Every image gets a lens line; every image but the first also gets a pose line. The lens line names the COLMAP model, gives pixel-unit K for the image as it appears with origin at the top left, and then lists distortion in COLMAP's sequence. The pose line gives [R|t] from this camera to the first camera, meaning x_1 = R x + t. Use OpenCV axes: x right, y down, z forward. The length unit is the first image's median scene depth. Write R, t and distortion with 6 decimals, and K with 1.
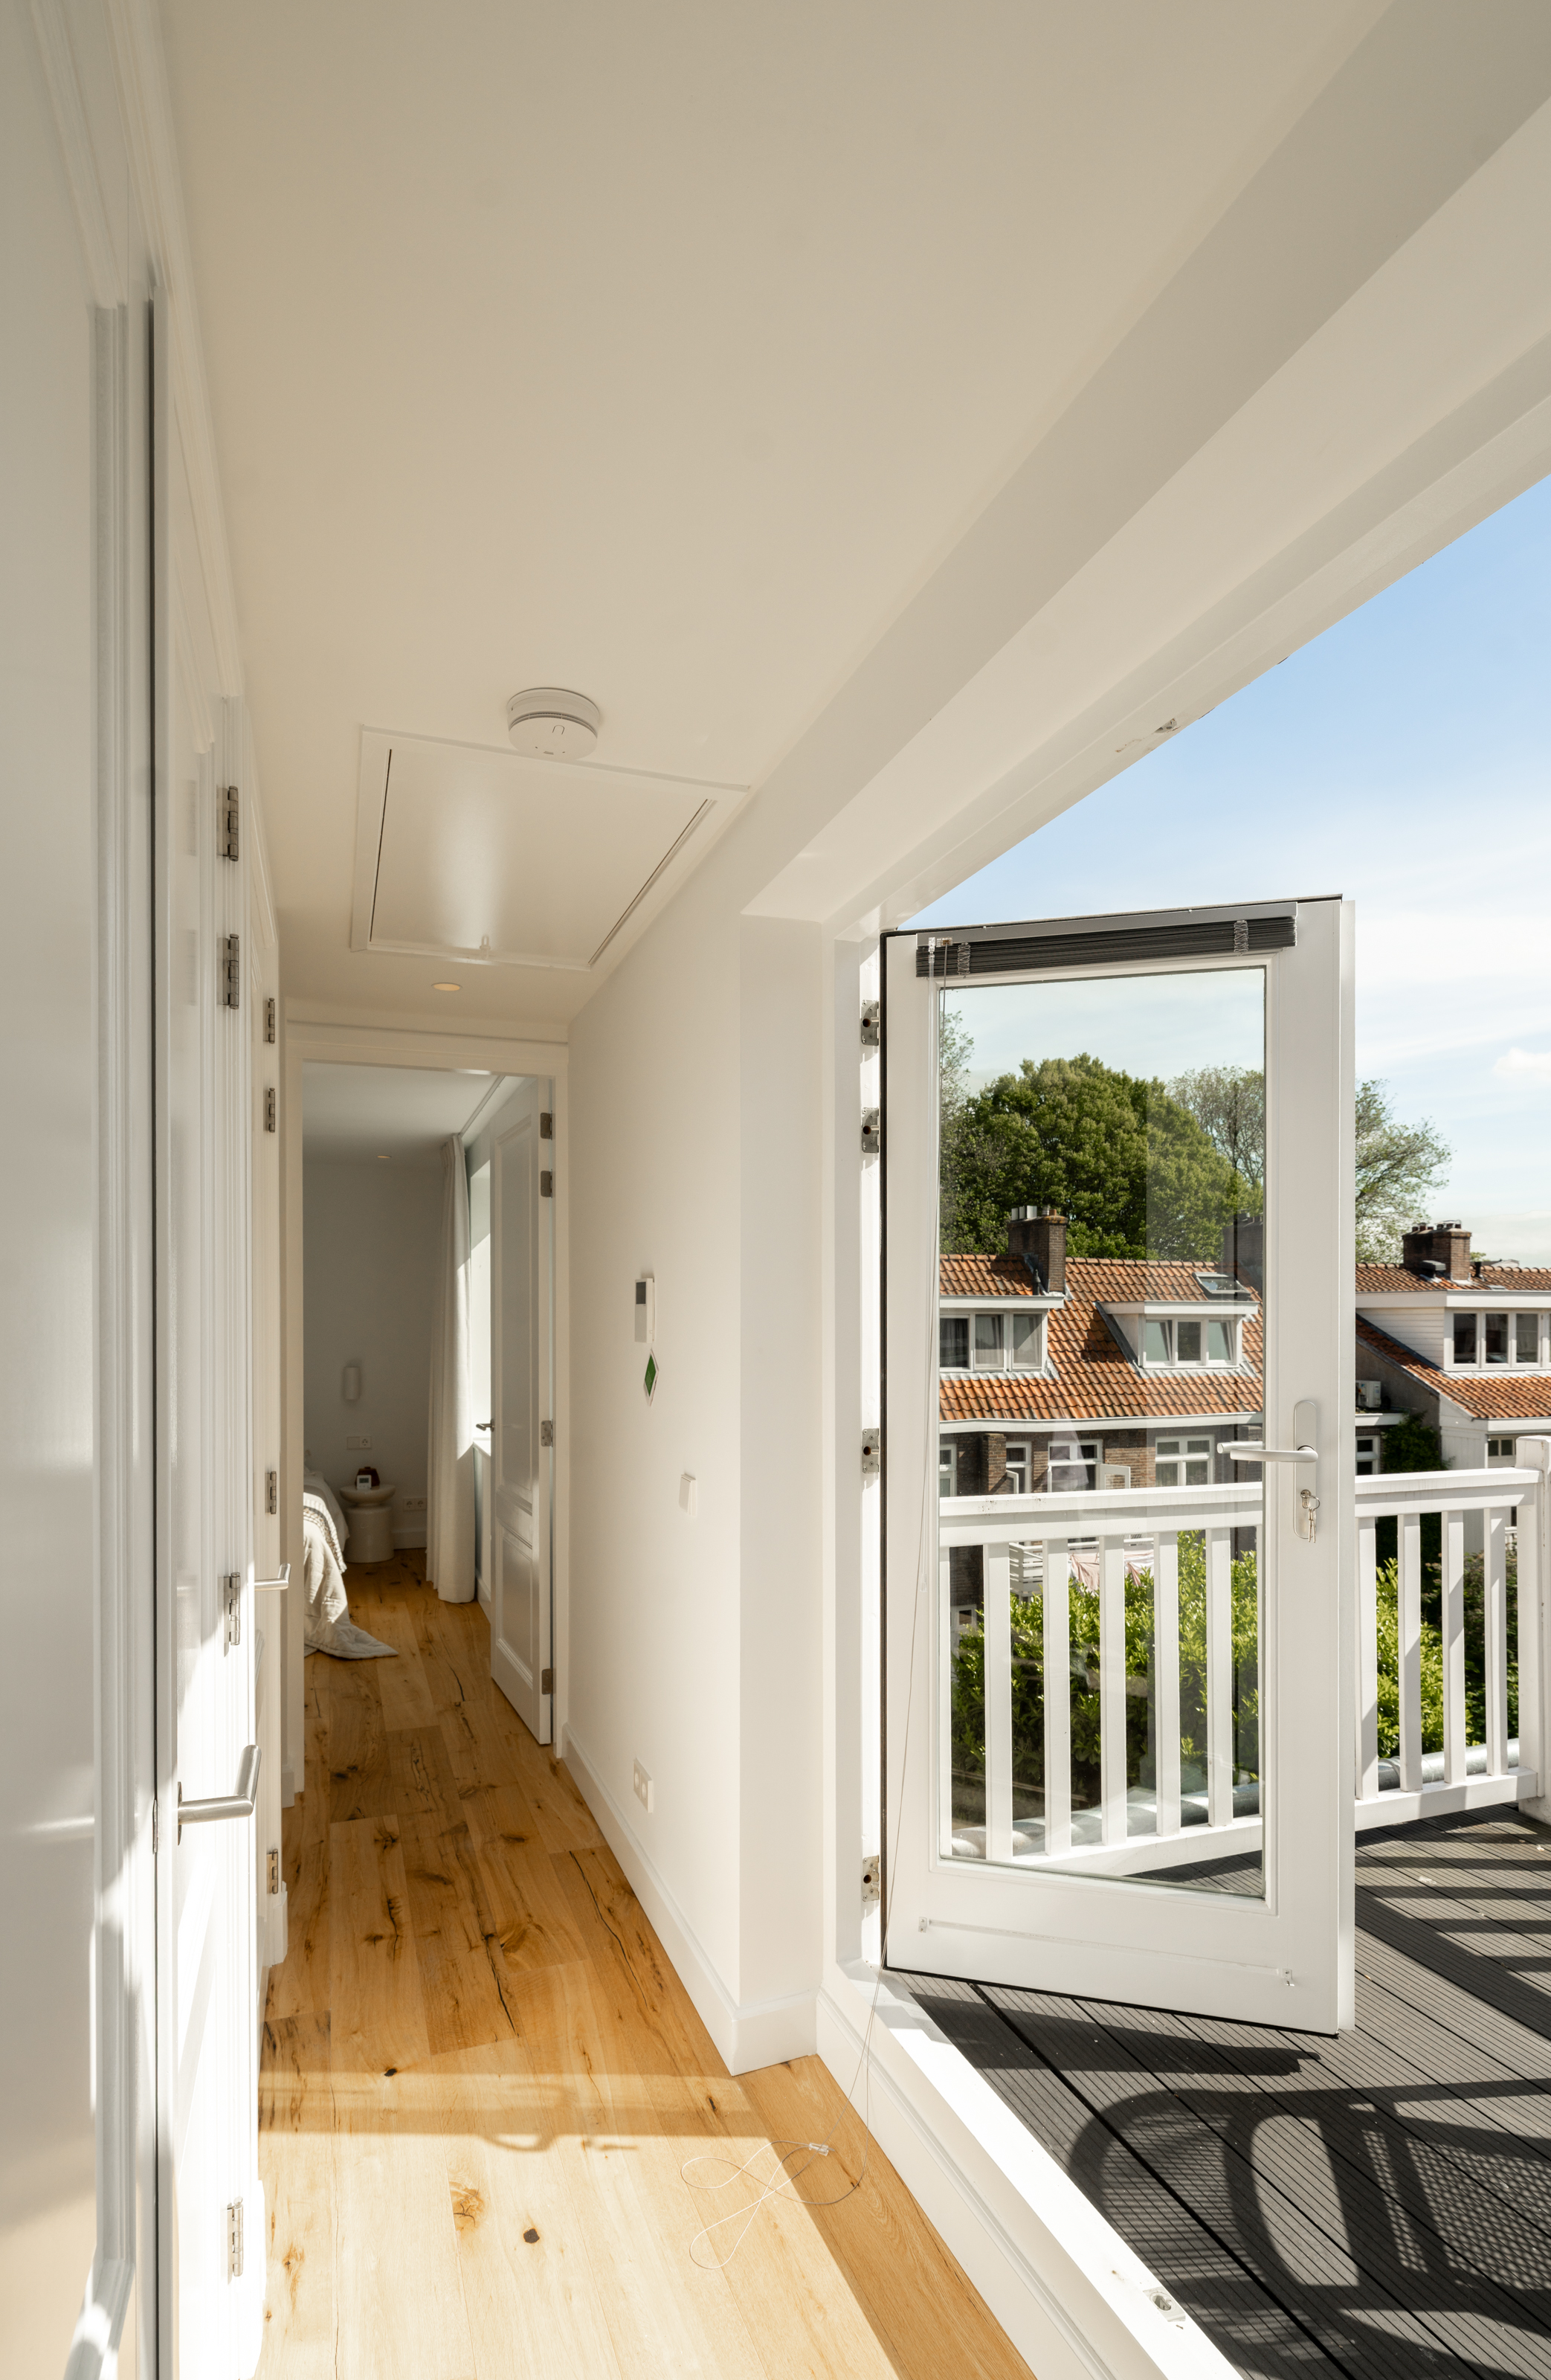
lens RADIAL K [[1146.5, 0, 711.7], [0, 1146.5, 1318.3], [0, 0, 1]] dist [-0.002024, -0.000275]
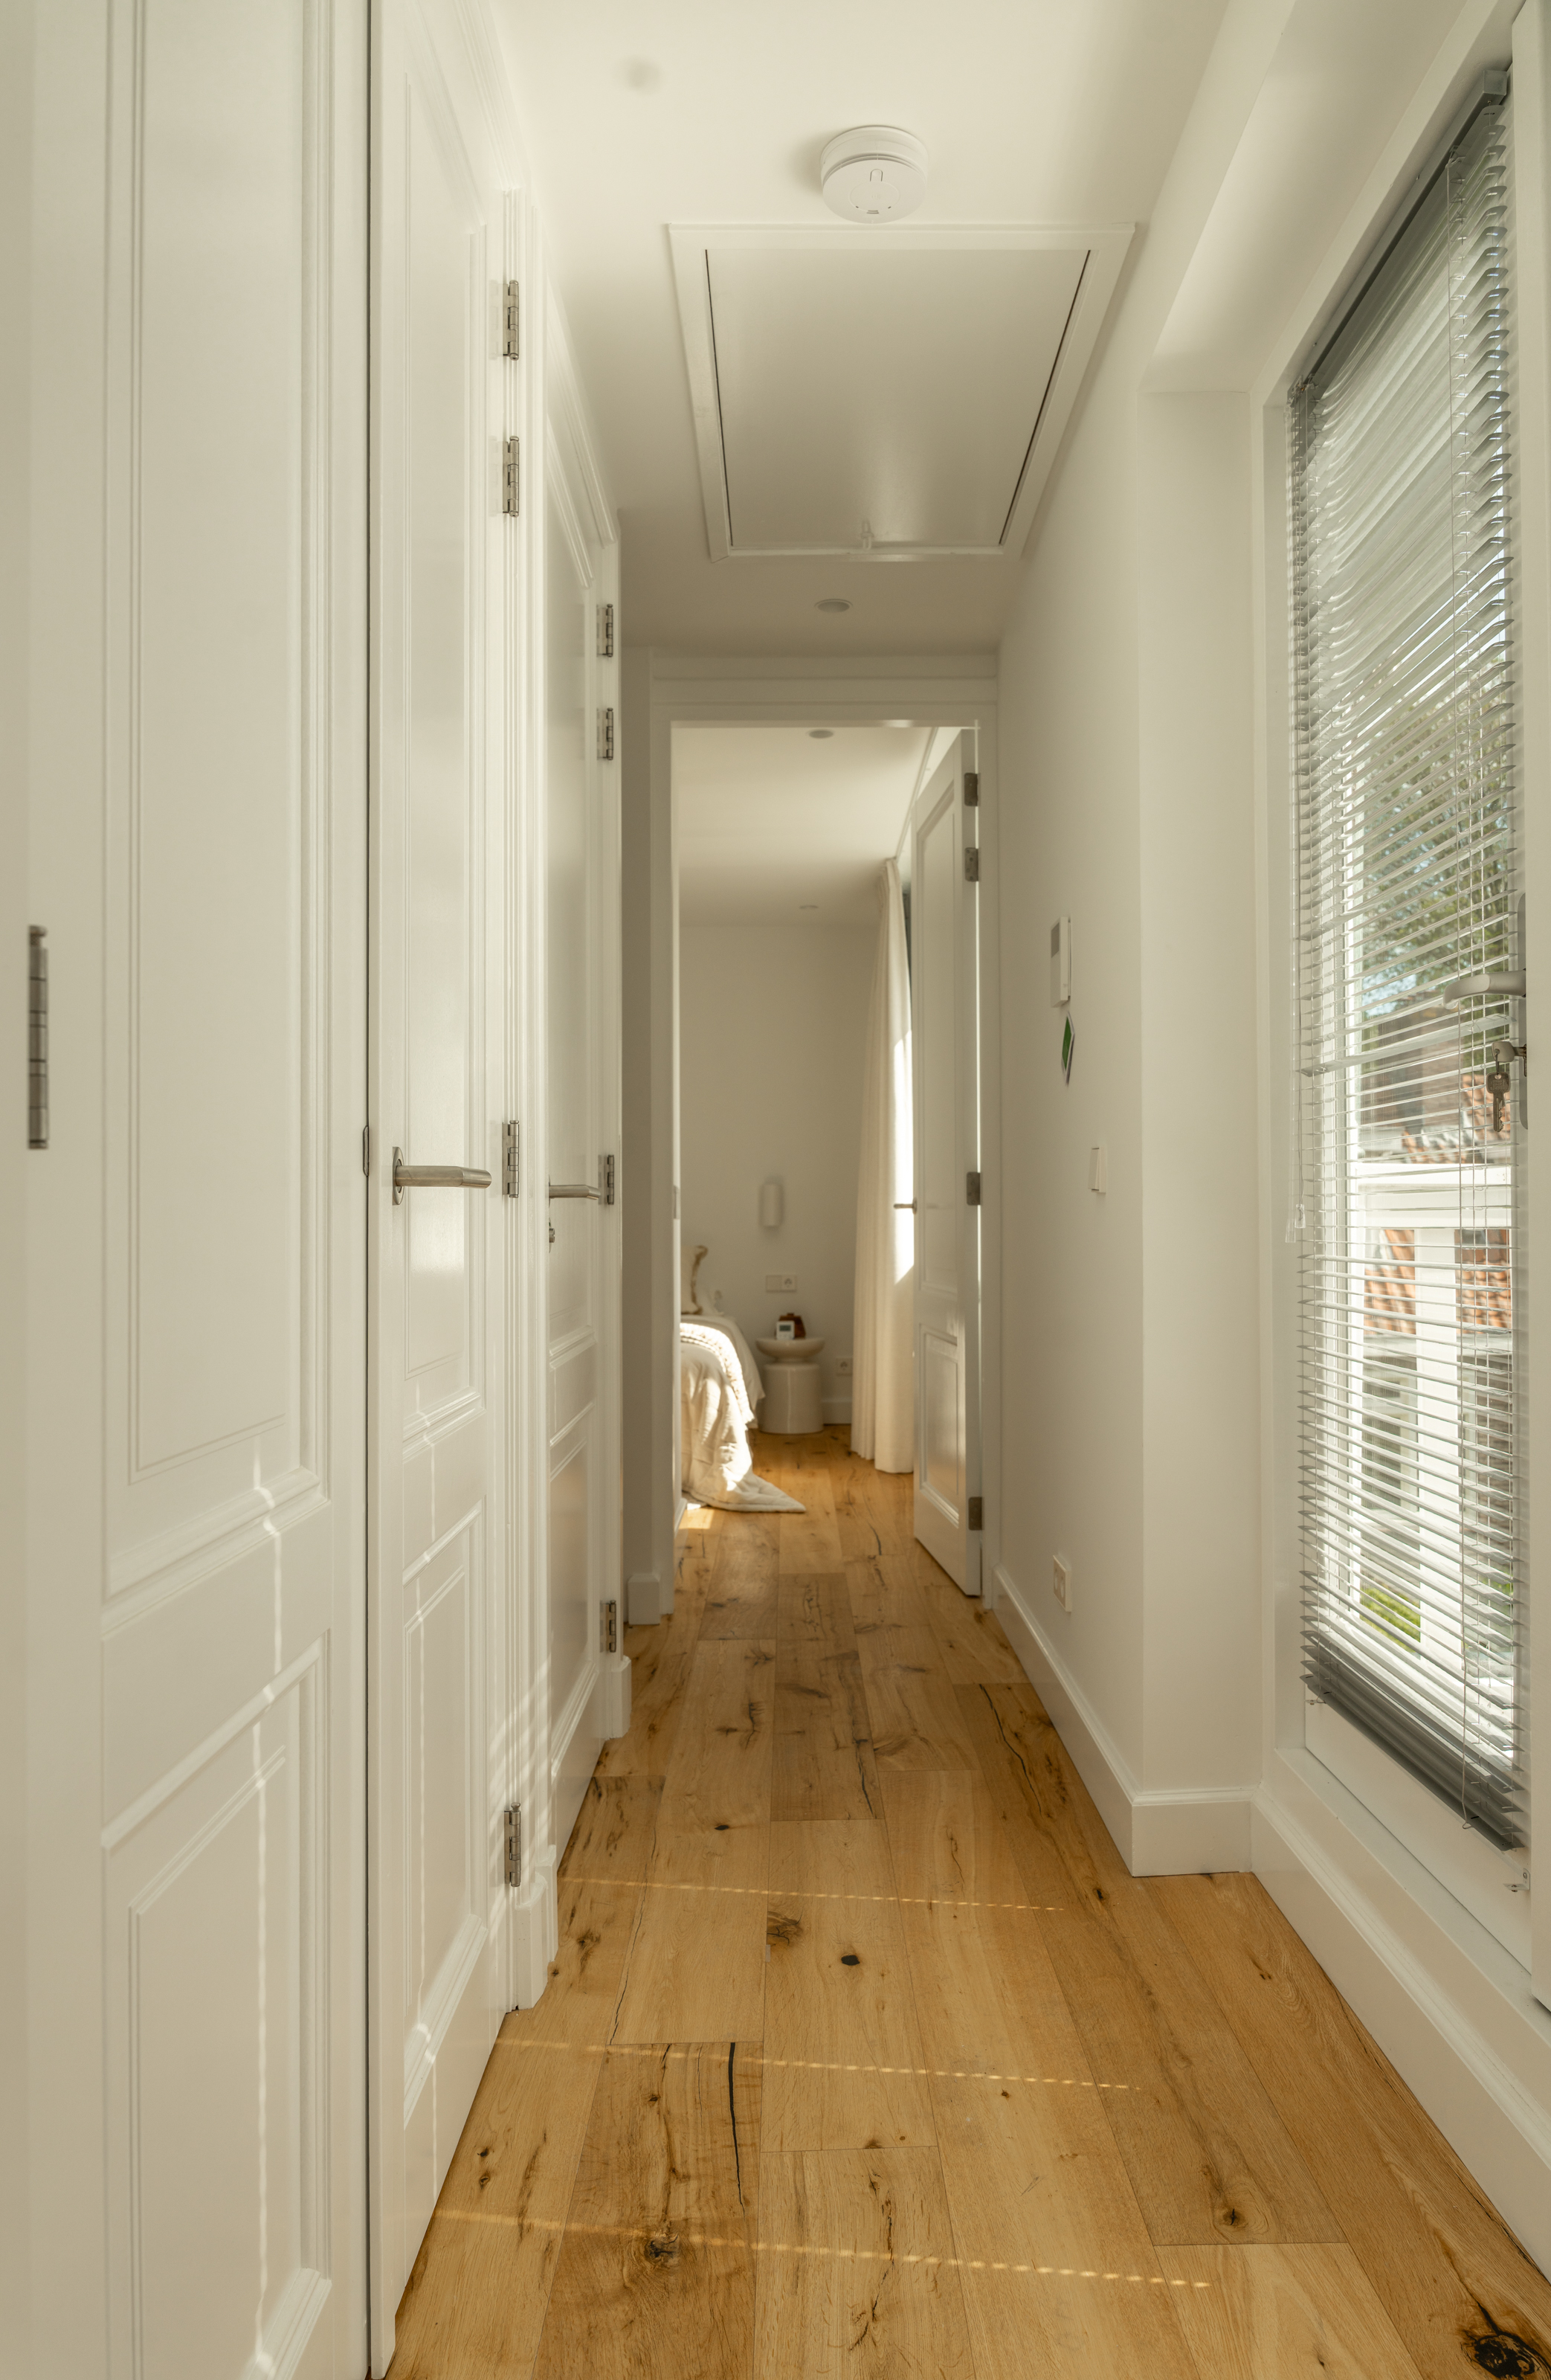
lens RADIAL K [[1612.0, 0, 792.0], [0, 1612.0, 1182.4], [0, 0, 1]] dist [-0.027938, -0.000453]
pose [[0.949383, -0.008722, -0.314000, 0.116326], [0.002699, 0.999804, -0.019611, 0.172802], [0.314110, 0.017771, 0.949220, -0.087964]]
